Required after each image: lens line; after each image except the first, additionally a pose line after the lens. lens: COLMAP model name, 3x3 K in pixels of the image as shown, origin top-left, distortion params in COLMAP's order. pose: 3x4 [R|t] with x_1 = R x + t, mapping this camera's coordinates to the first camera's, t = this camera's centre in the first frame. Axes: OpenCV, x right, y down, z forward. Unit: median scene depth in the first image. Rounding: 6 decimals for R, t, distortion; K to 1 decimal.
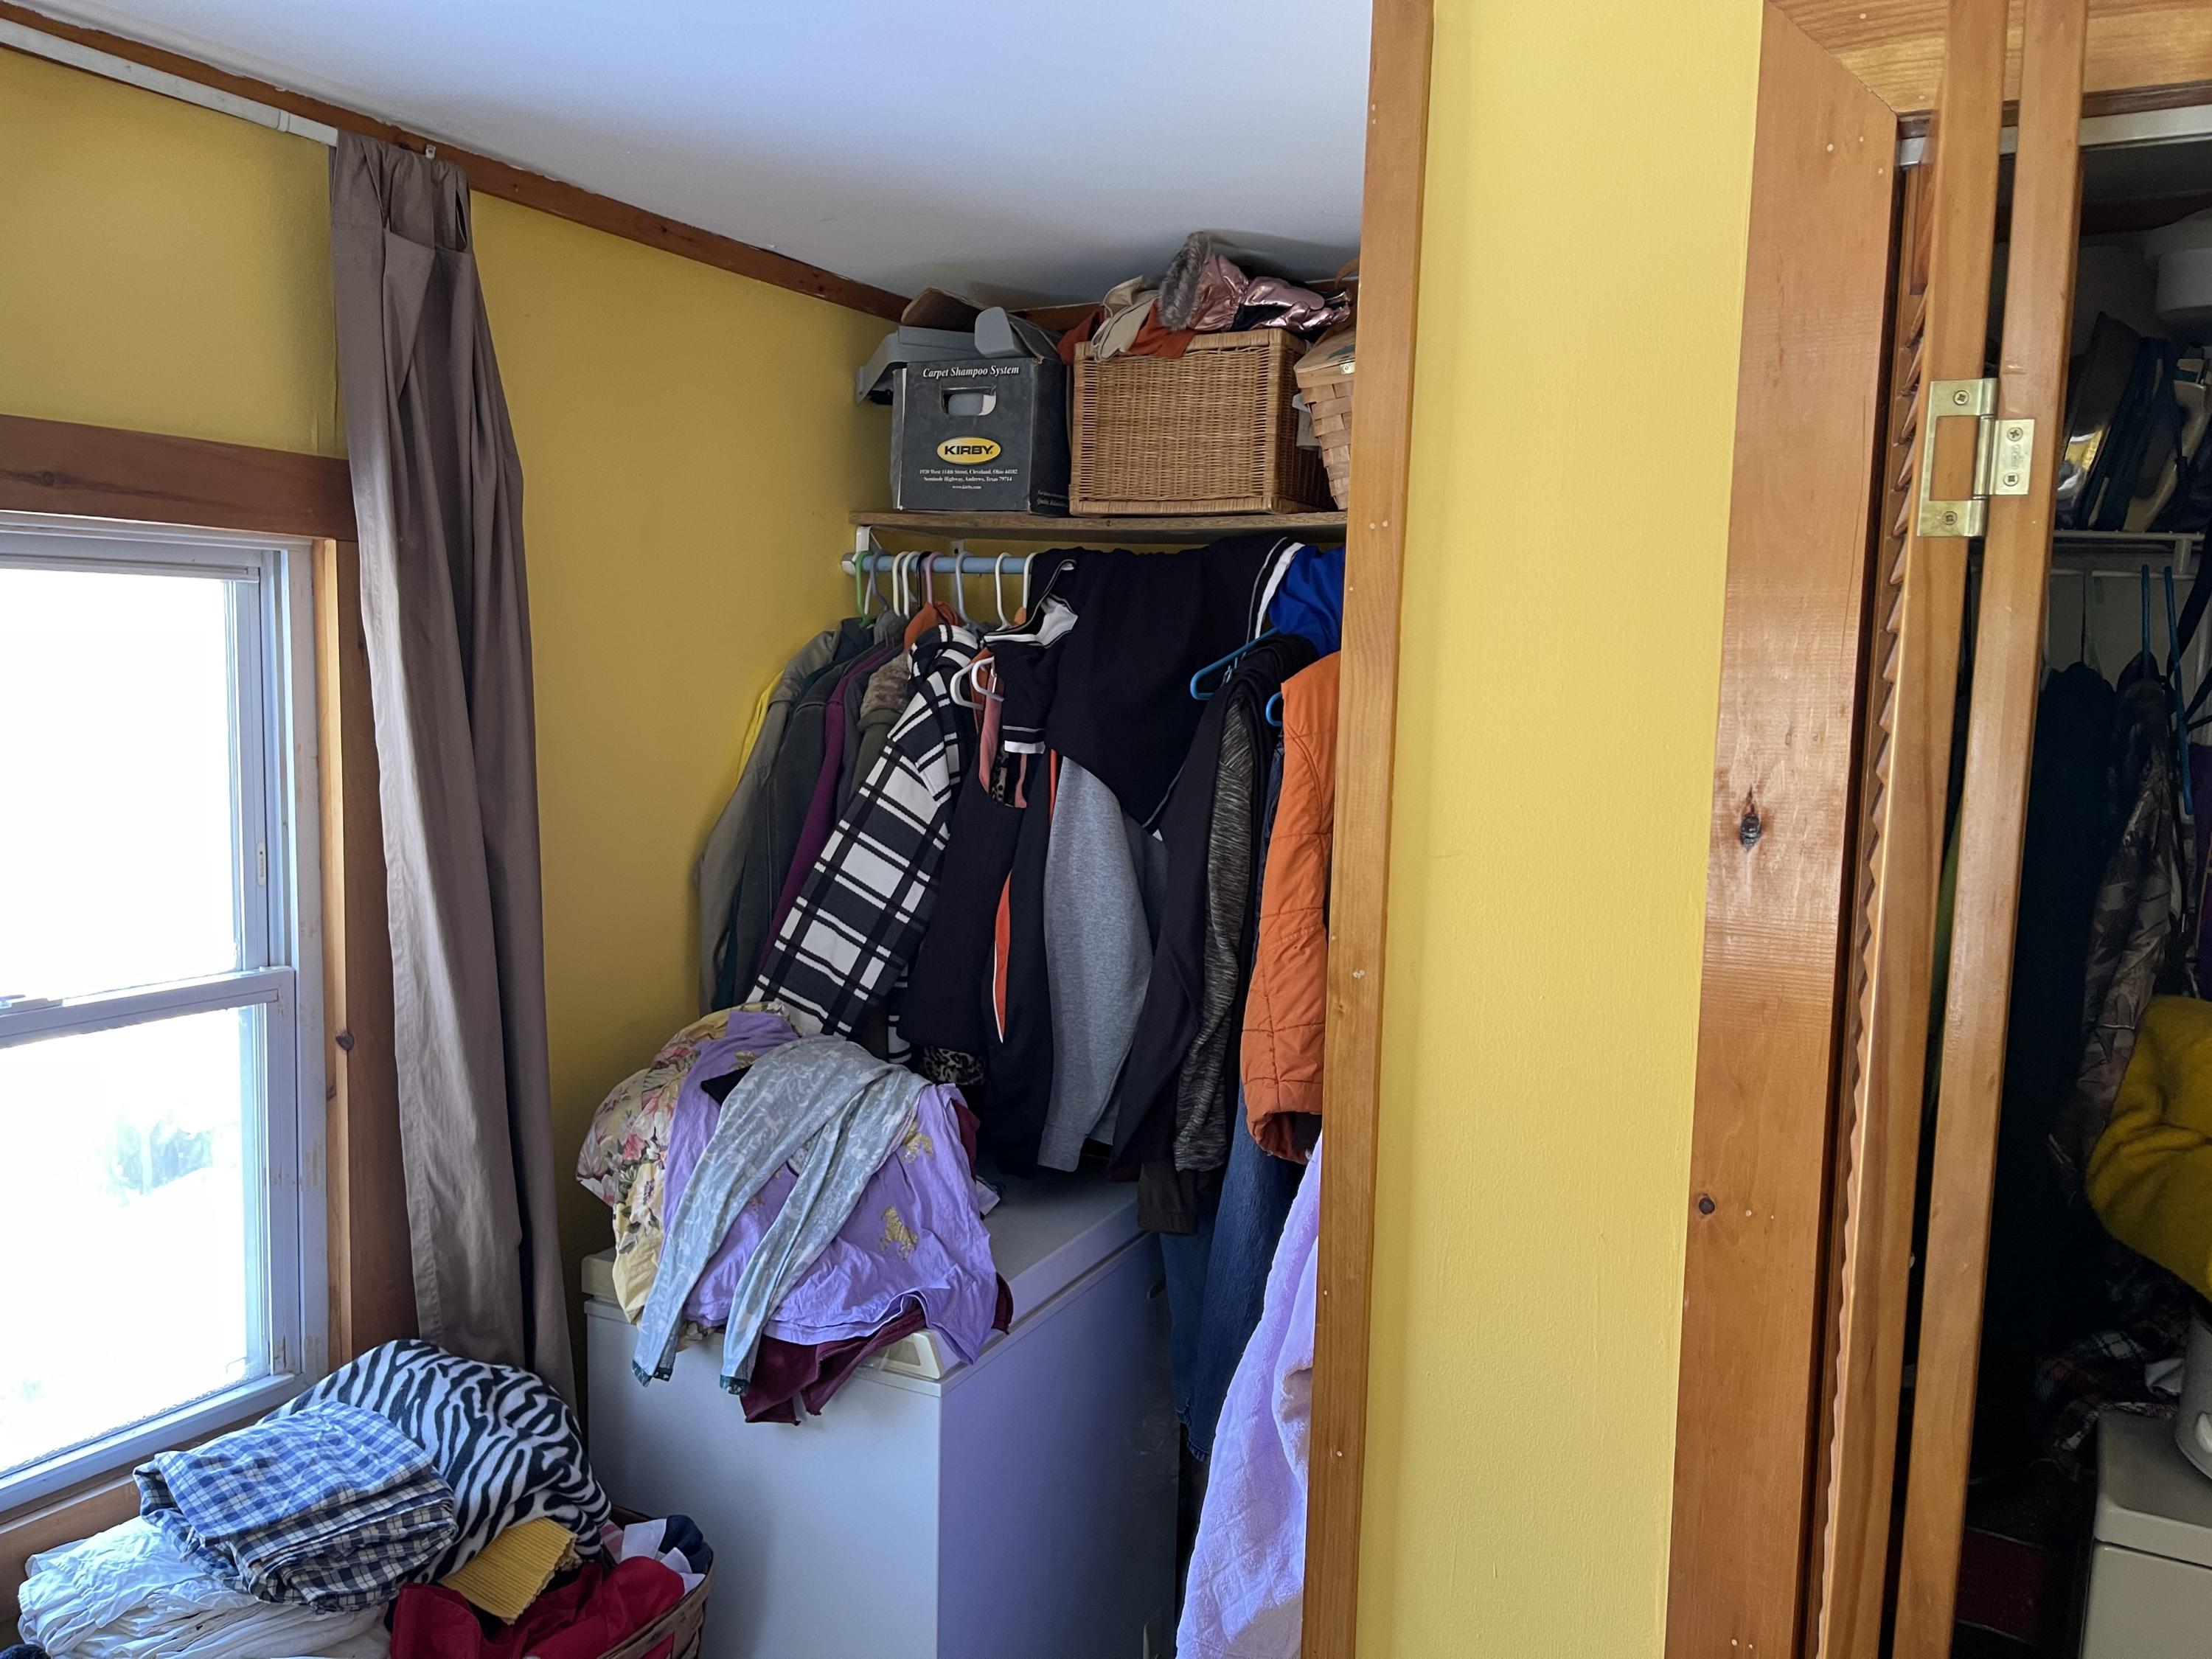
lens RADIAL K [[1669.4, 0, 1104.6], [0, 1669.4, 845.7], [0, 0, 1]] dist [0.067272, -0.095287]
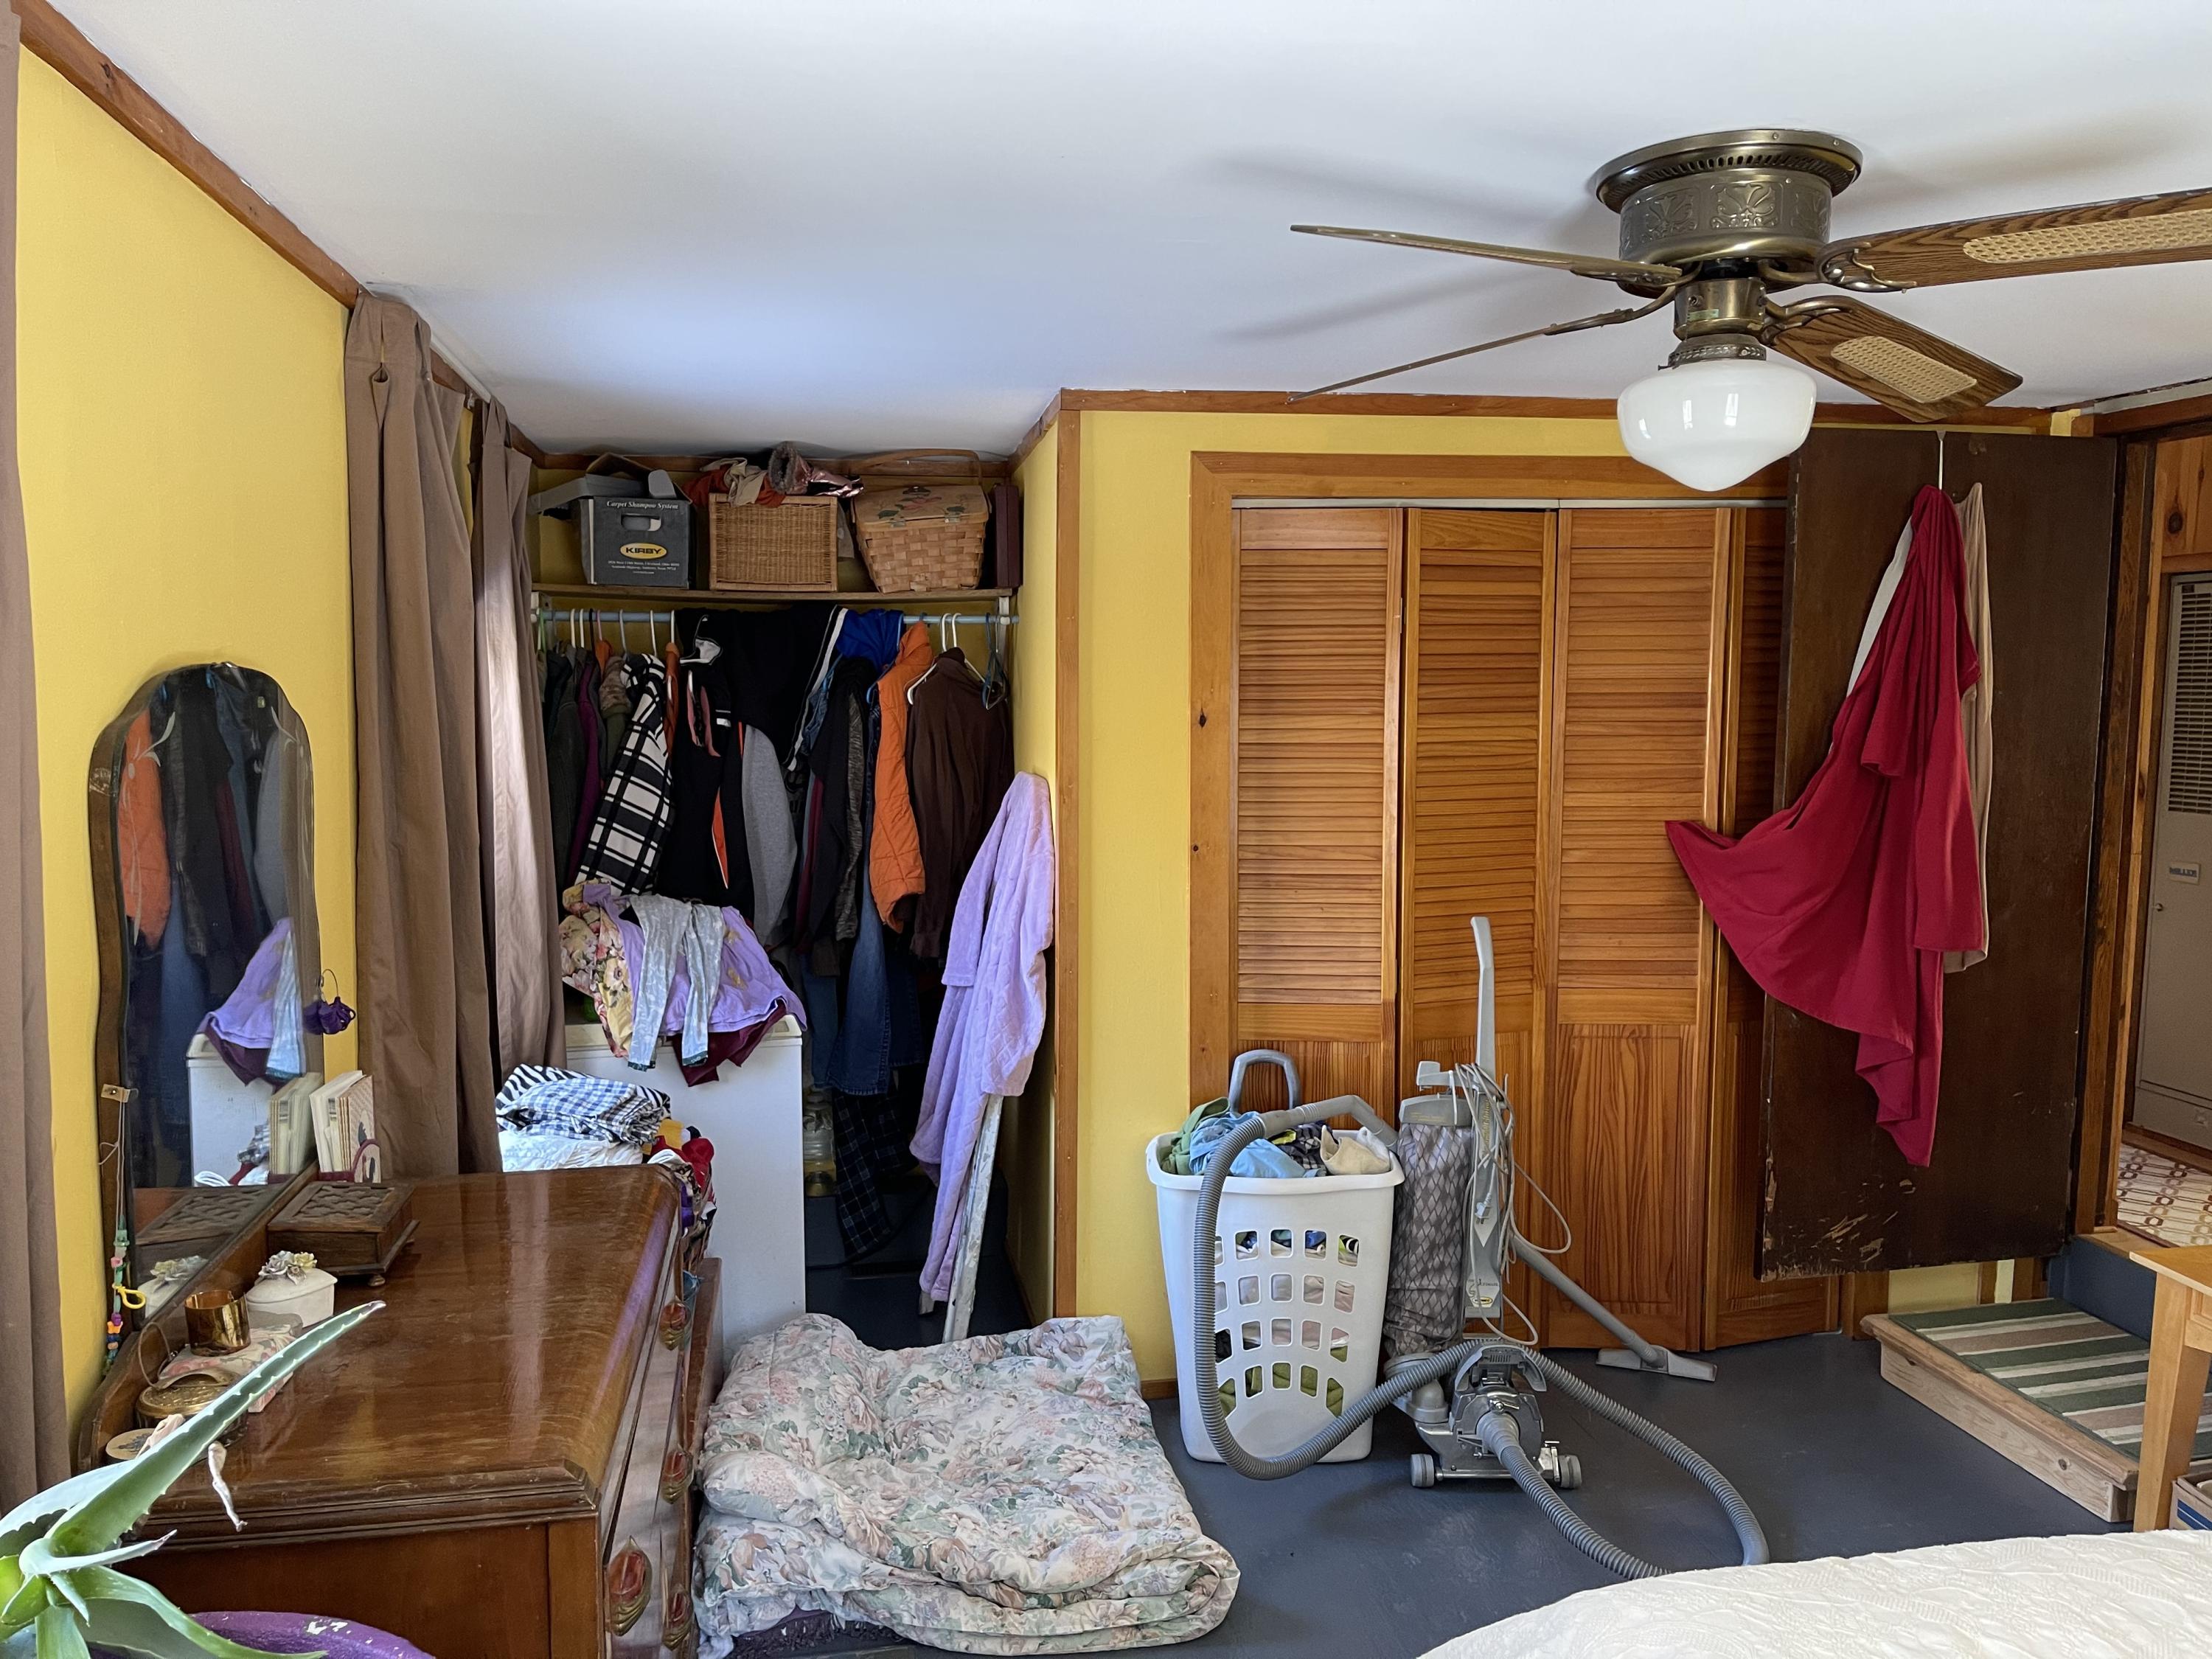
lens RADIAL K [[1669.4, 0, 1104.0], [0, 1669.4, 819.5], [0, 0, 1]] dist [0.067272, -0.095287]
pose [[0.777498, -0.081124, 0.623631, -0.847361], [0.094046, 0.995492, 0.012246, 0.060342], [-0.621813, 0.049129, 0.781623, -0.637458]]
